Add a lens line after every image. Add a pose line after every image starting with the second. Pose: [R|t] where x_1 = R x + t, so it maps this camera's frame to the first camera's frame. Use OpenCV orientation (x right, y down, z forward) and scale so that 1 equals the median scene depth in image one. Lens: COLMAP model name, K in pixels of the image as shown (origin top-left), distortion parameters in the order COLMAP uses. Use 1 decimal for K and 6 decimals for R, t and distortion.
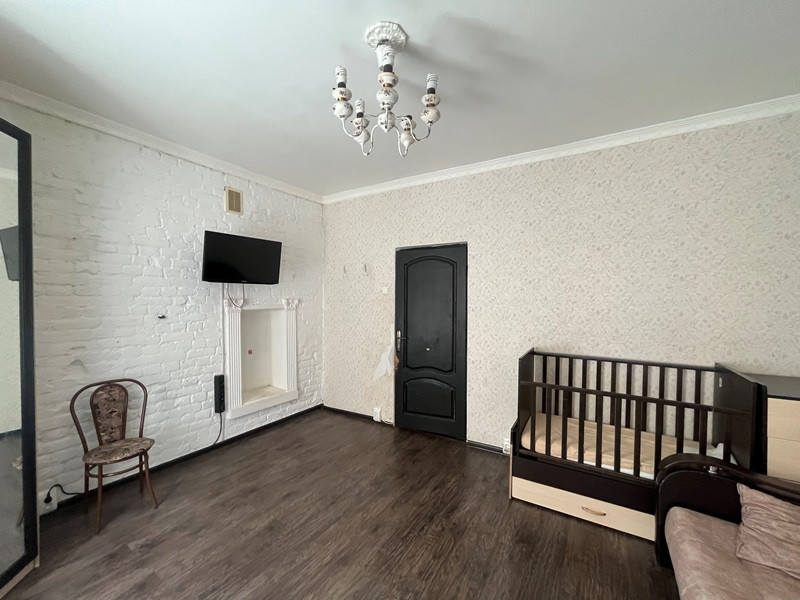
lens RADIAL K [[323.6, 0, 394.7], [0, 323.6, 304.6], [0, 0, 1]] dist [-0.010256, 0.000120]
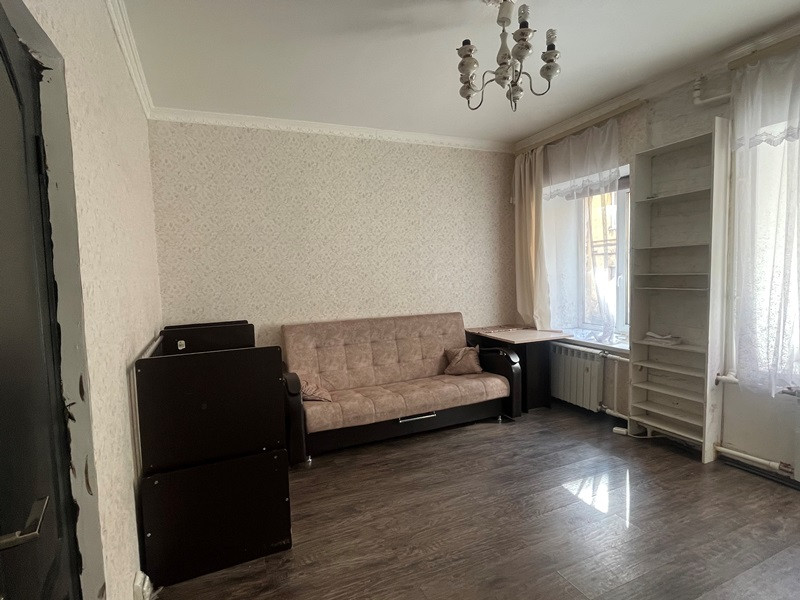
lens RADIAL K [[419.6, 0, 386.2], [0, 419.6, 302.2], [0, 0, 1]] dist [-0.004511, 0.001462]
pose [[-0.826718, -0.005382, 0.562591, -0.394588], [0.046990, 0.995800, 0.078577, 0.005869], [-0.560651, 0.091398, -0.822992, 1.935753]]
